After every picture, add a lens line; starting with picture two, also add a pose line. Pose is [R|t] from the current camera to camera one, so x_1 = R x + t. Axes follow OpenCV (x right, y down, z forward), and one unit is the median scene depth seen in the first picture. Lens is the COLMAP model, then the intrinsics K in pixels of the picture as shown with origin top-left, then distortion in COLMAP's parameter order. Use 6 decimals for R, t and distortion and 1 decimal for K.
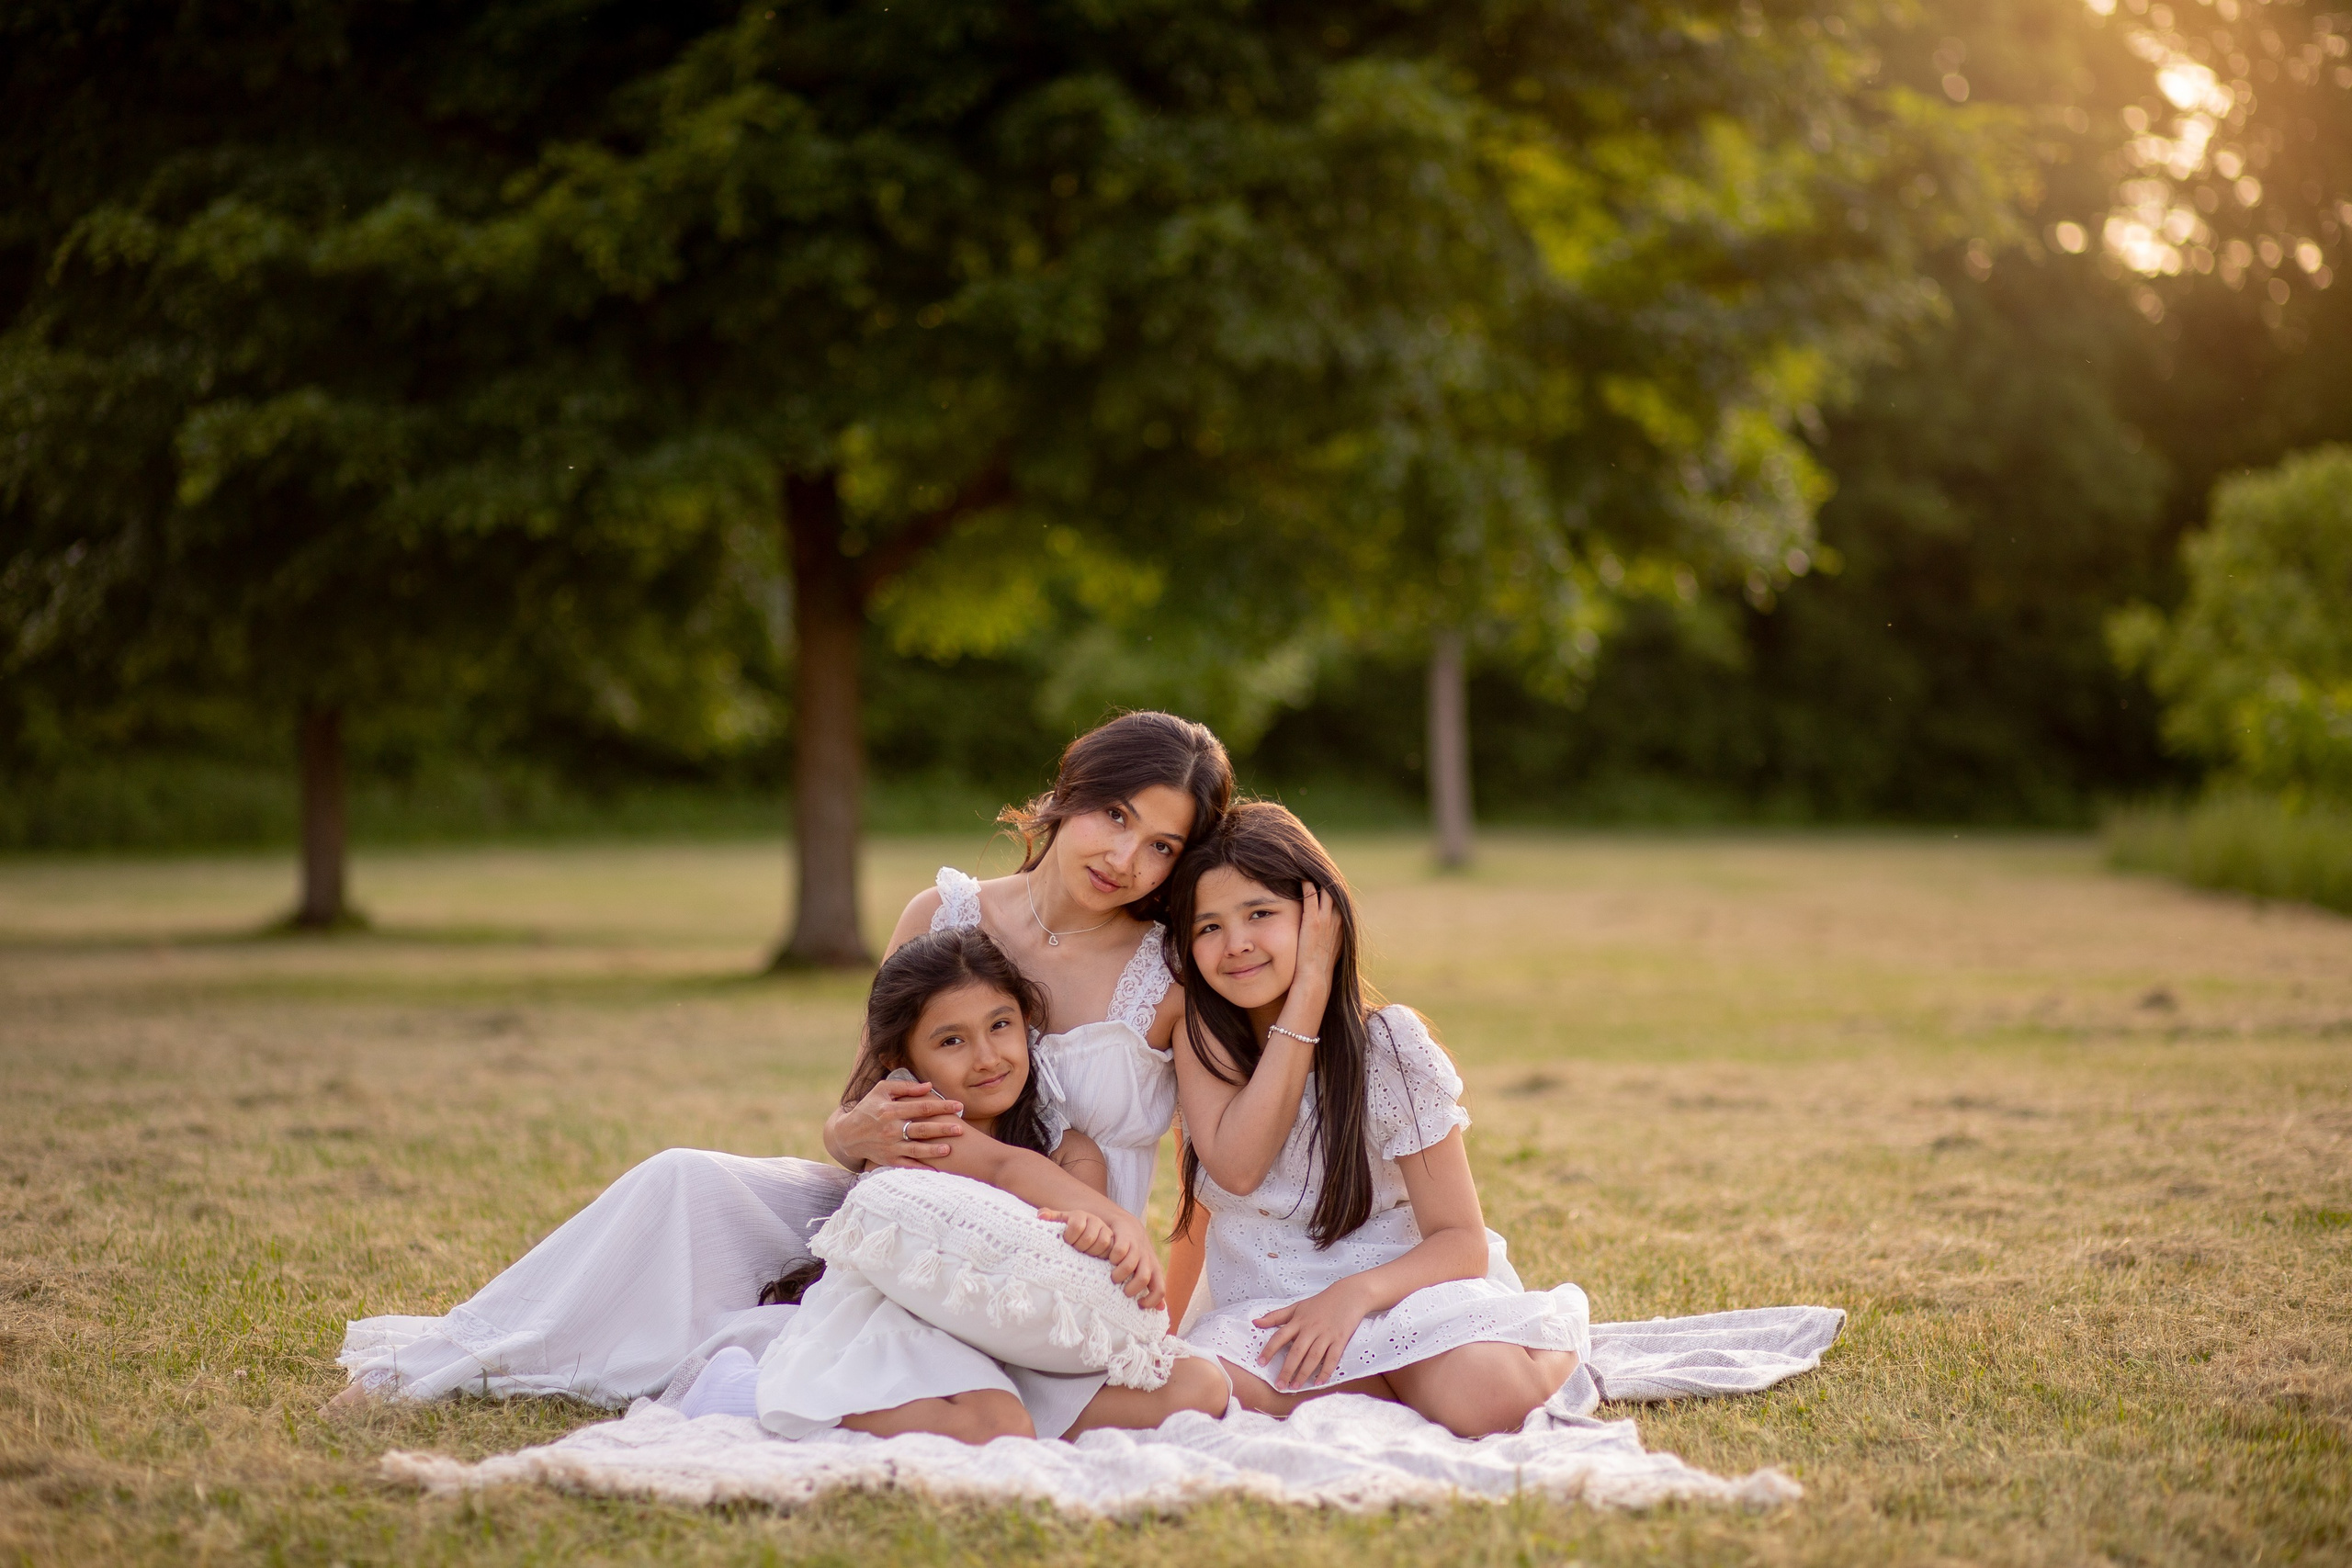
lens RADIAL K [[5612.9, 0, 1176.2], [0, 5612.9, 753.0], [0, 0, 1]] dist [0.031284, -2.076052]
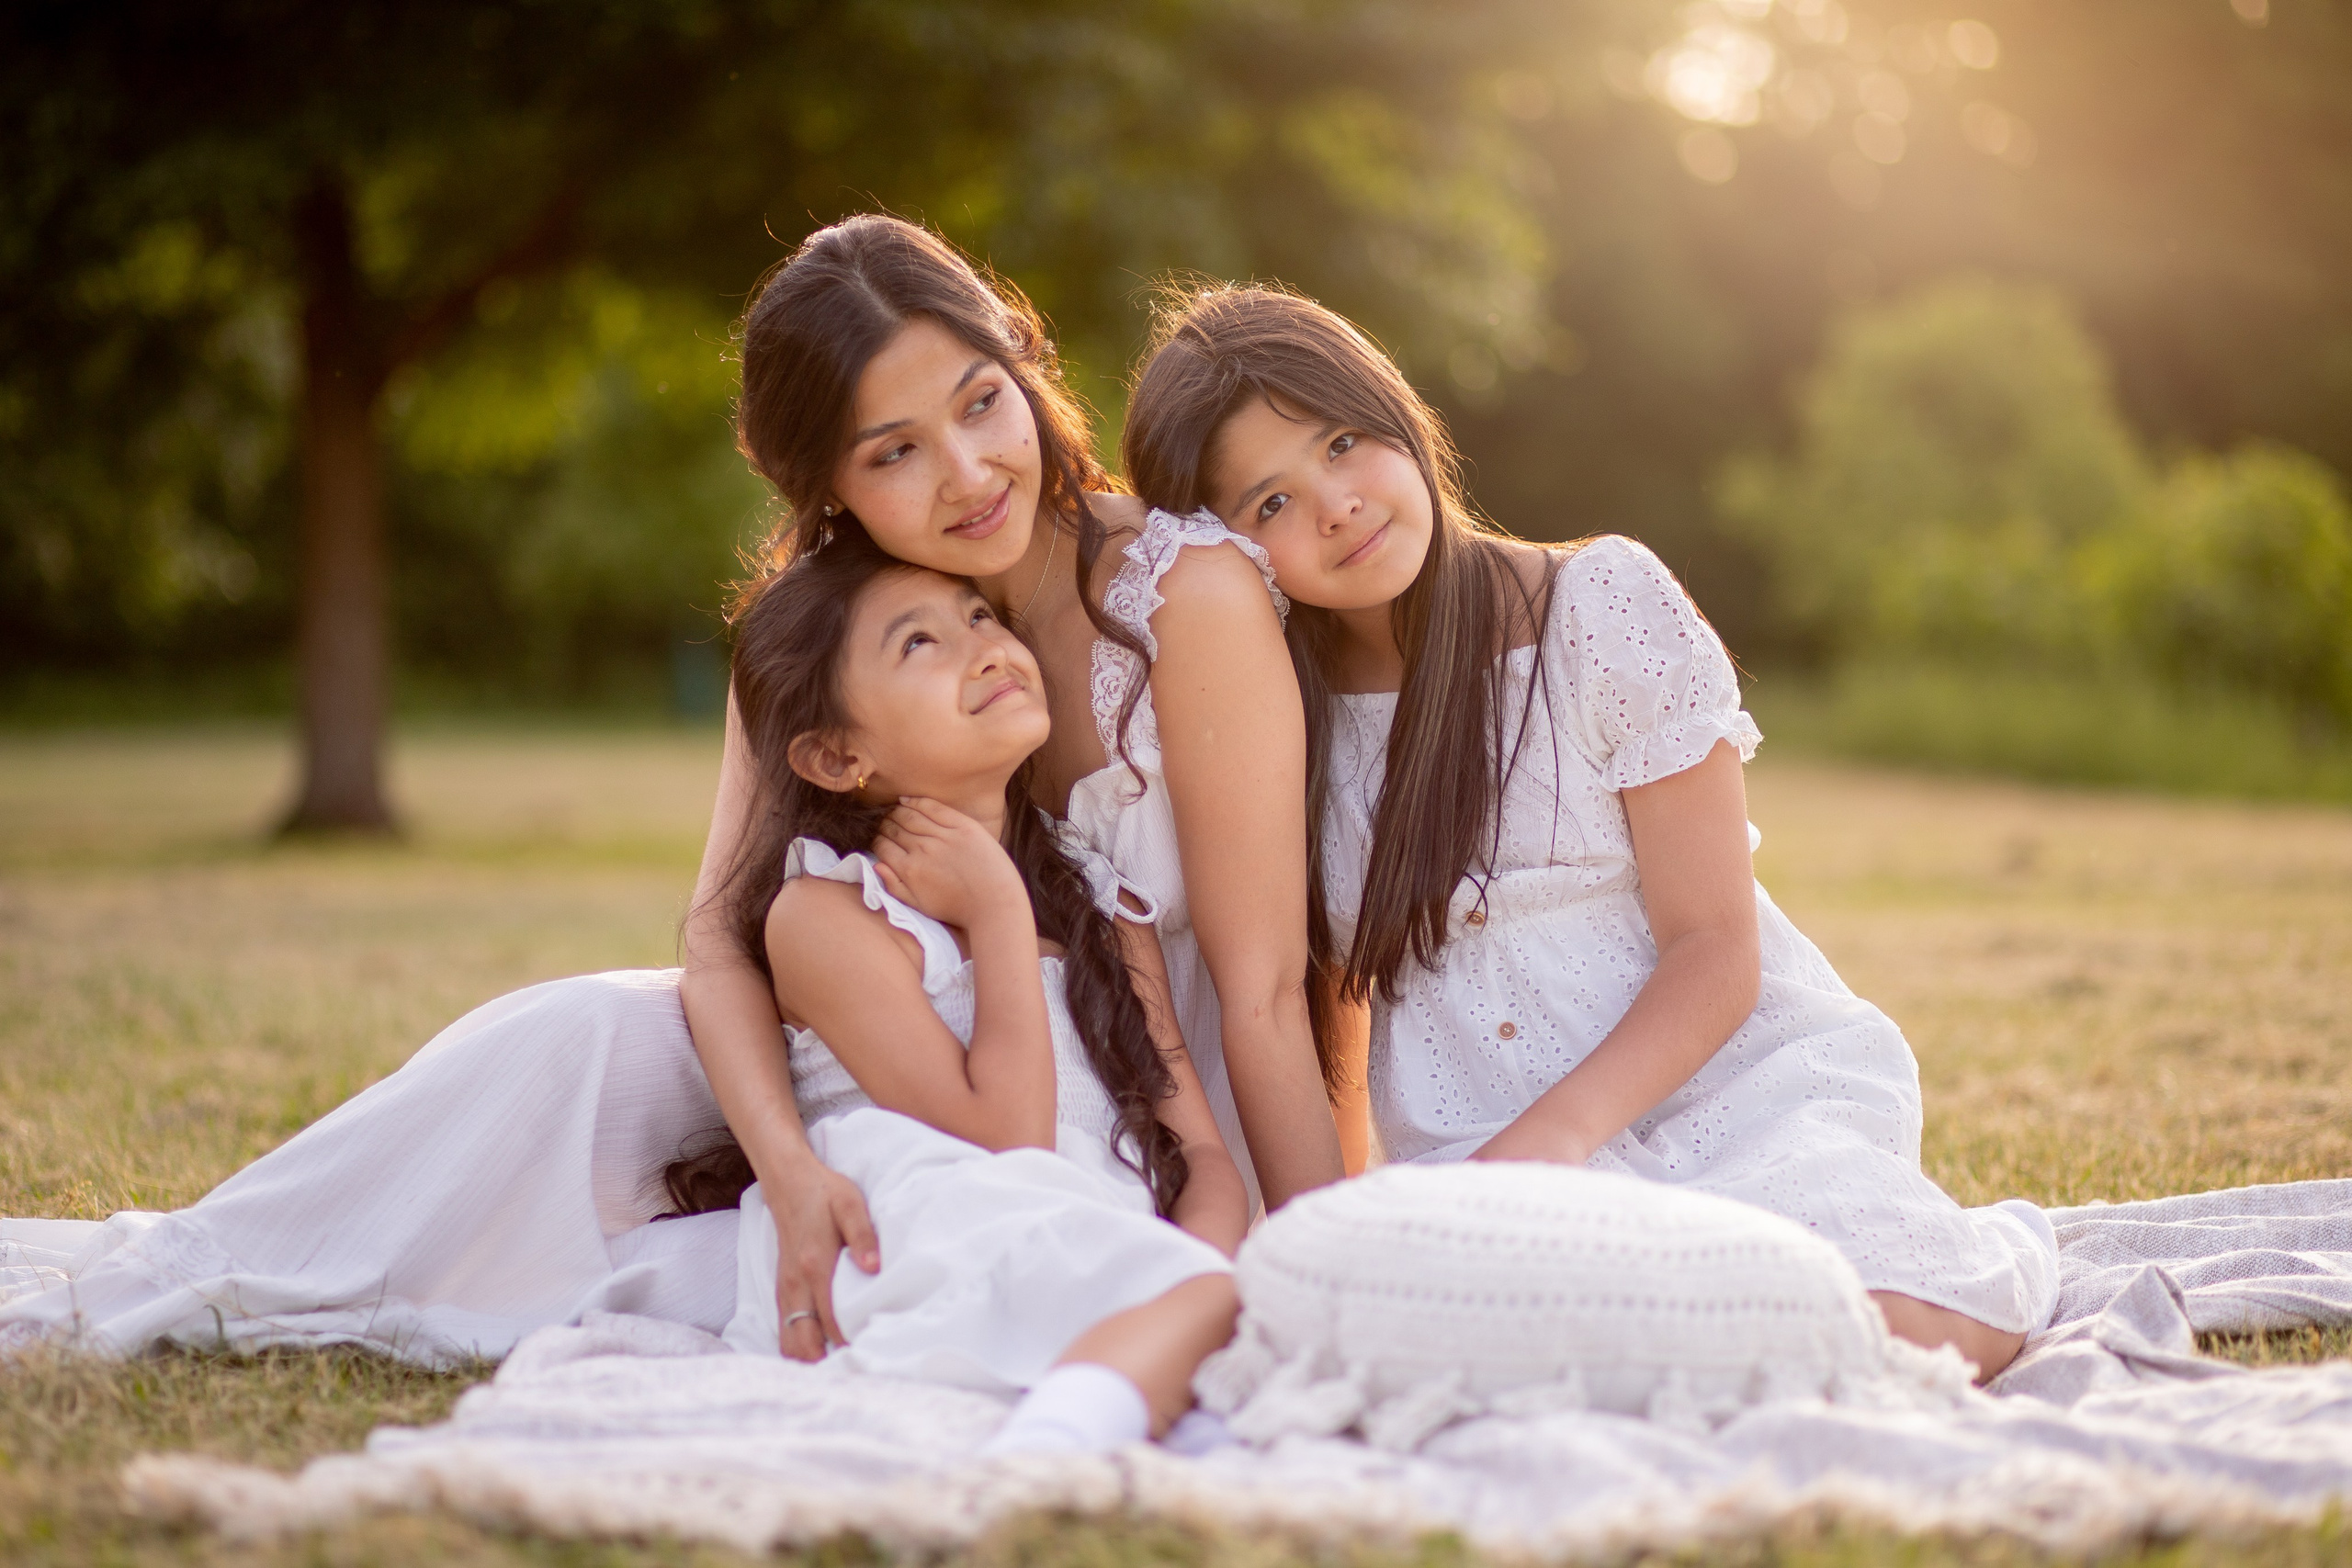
lens RADIAL K [[6069.9, 0, 1176.0], [0, 6069.9, 784.0], [0, 0, 1]] dist [0.152071, 0.557546]
pose [[0.995608, -0.004864, 0.093496, -0.030086], [0.003024, 0.999799, 0.019806, 0.016019], [-0.093574, -0.019437, 0.995423, 0.133163]]
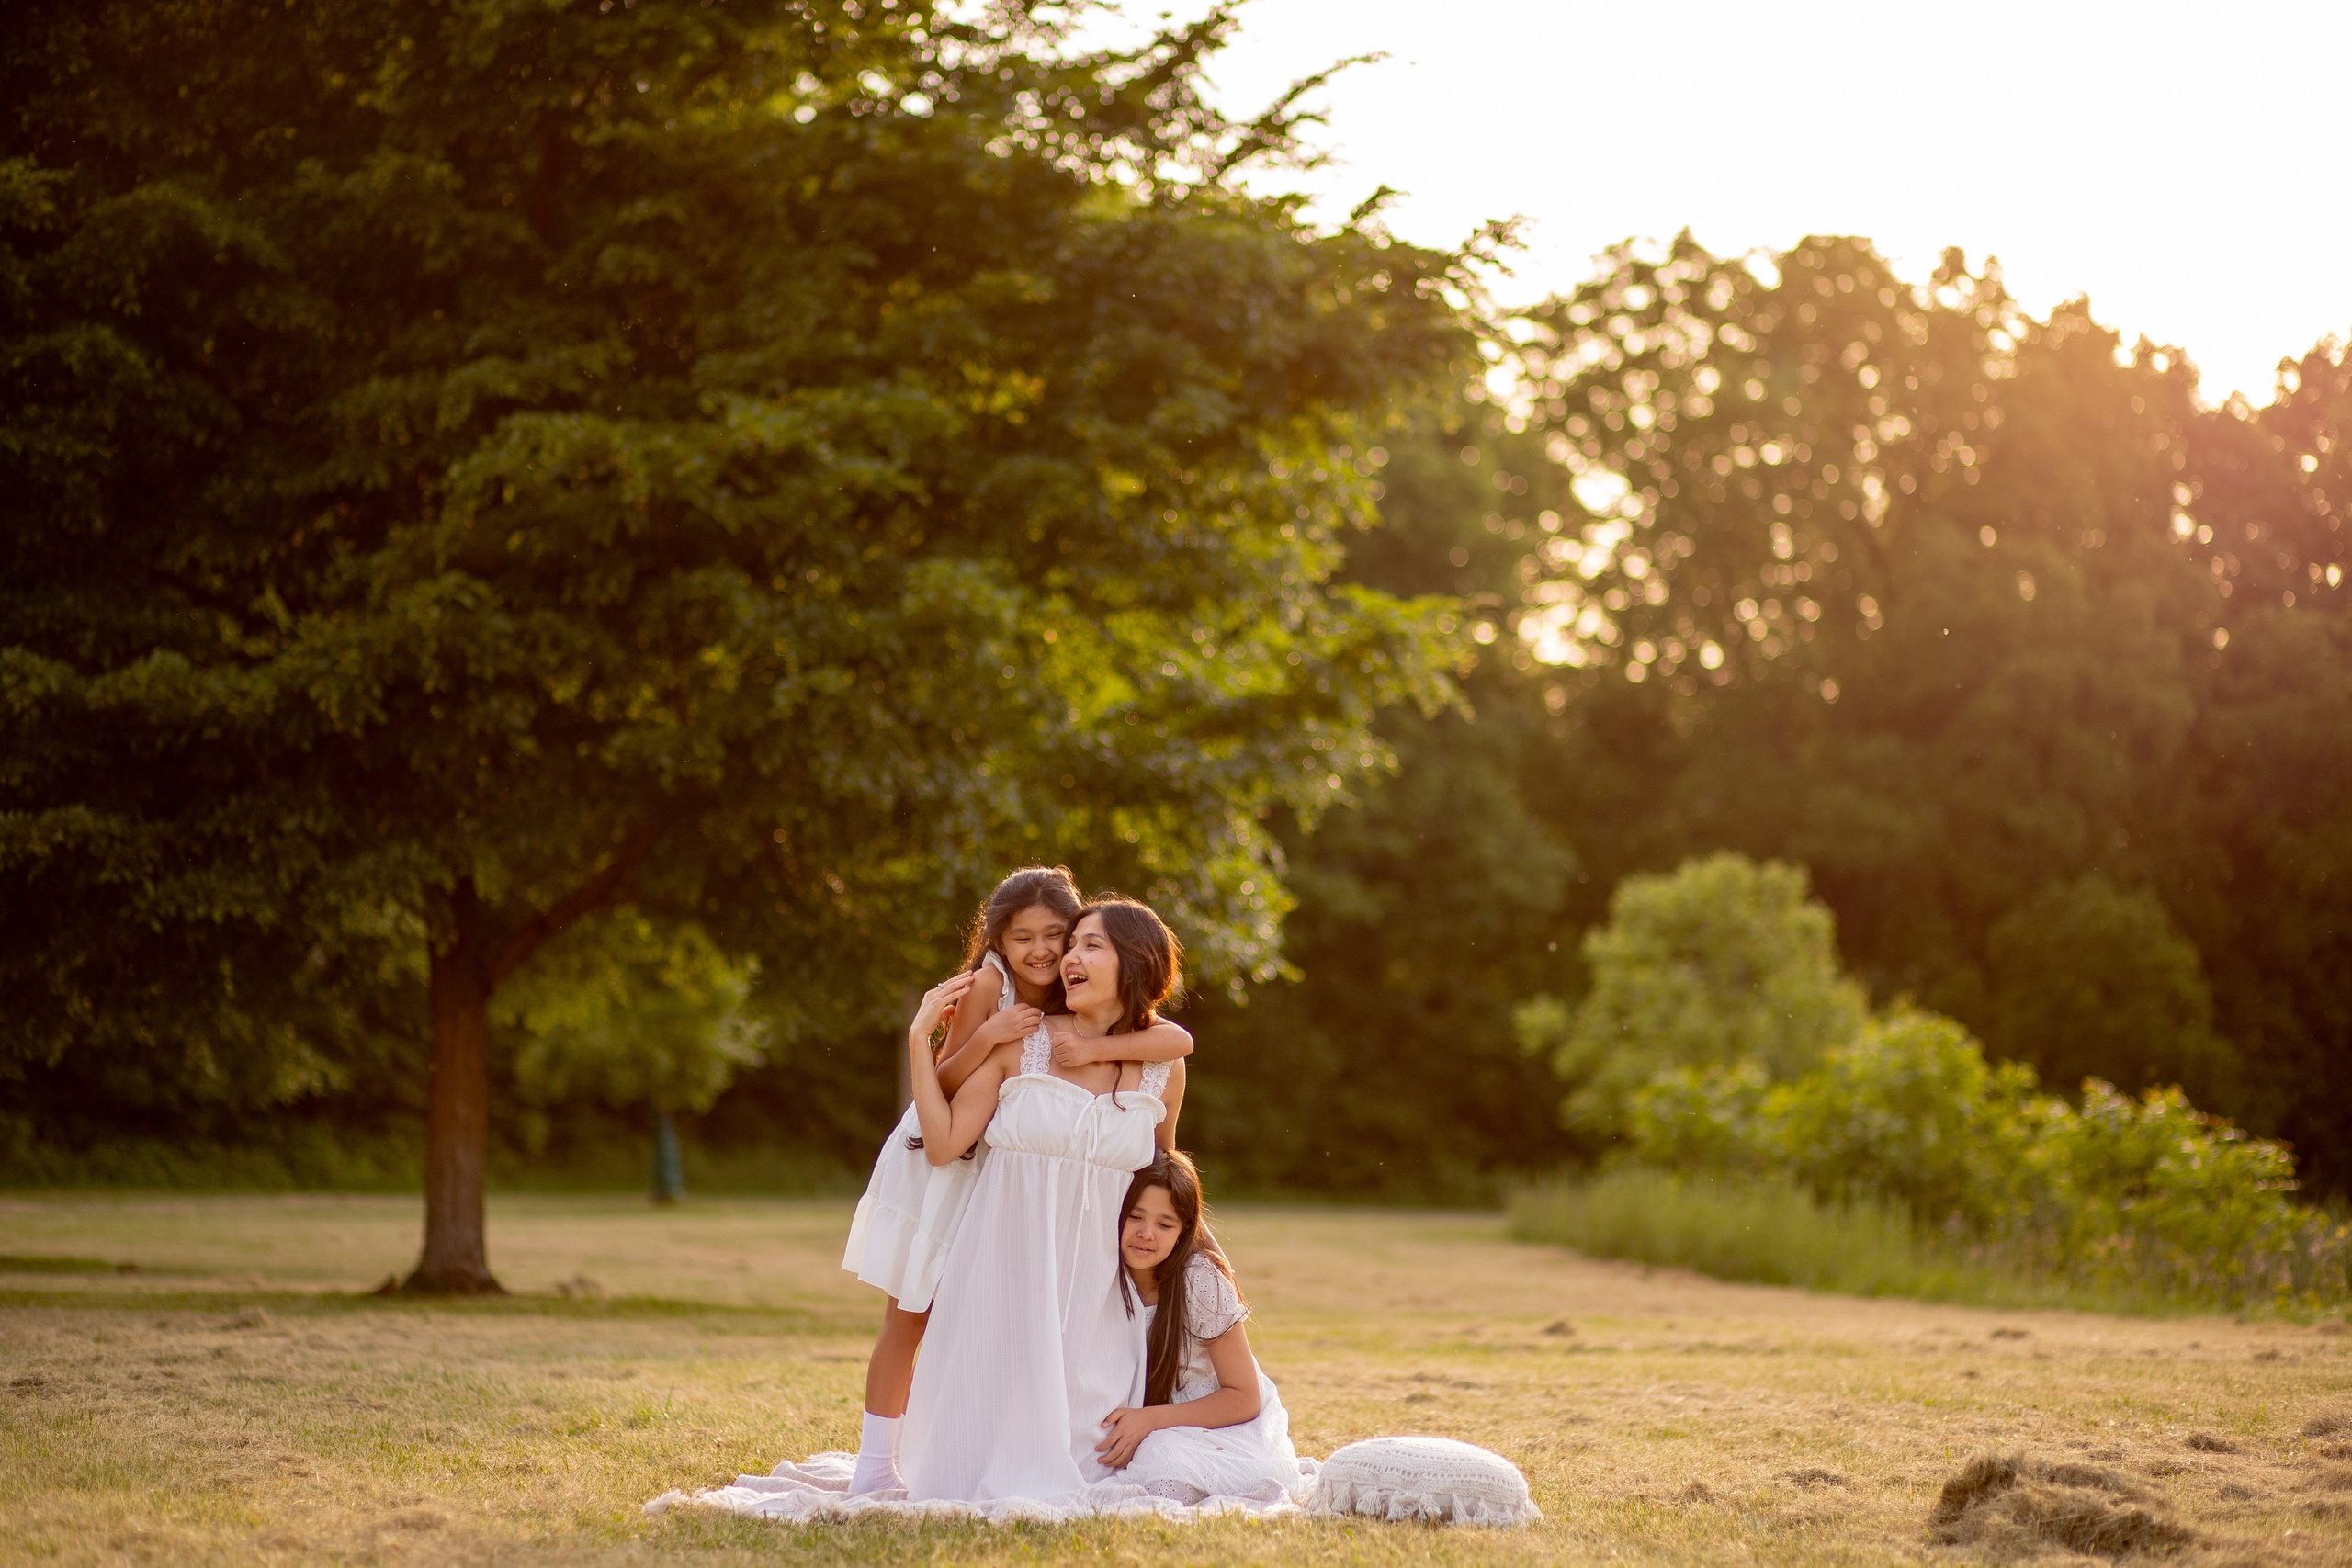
lens RADIAL K [[5612.9, 0, 1176.2], [0, 5612.9, 753.0], [0, 0, 1]] dist [0.031284, -2.076052]
pose [[0.994246, 0.026450, 0.103809, -0.042958], [-0.019660, 0.997633, -0.065892, 0.000094], [-0.105306, 0.063472, 0.992412, -0.240737]]
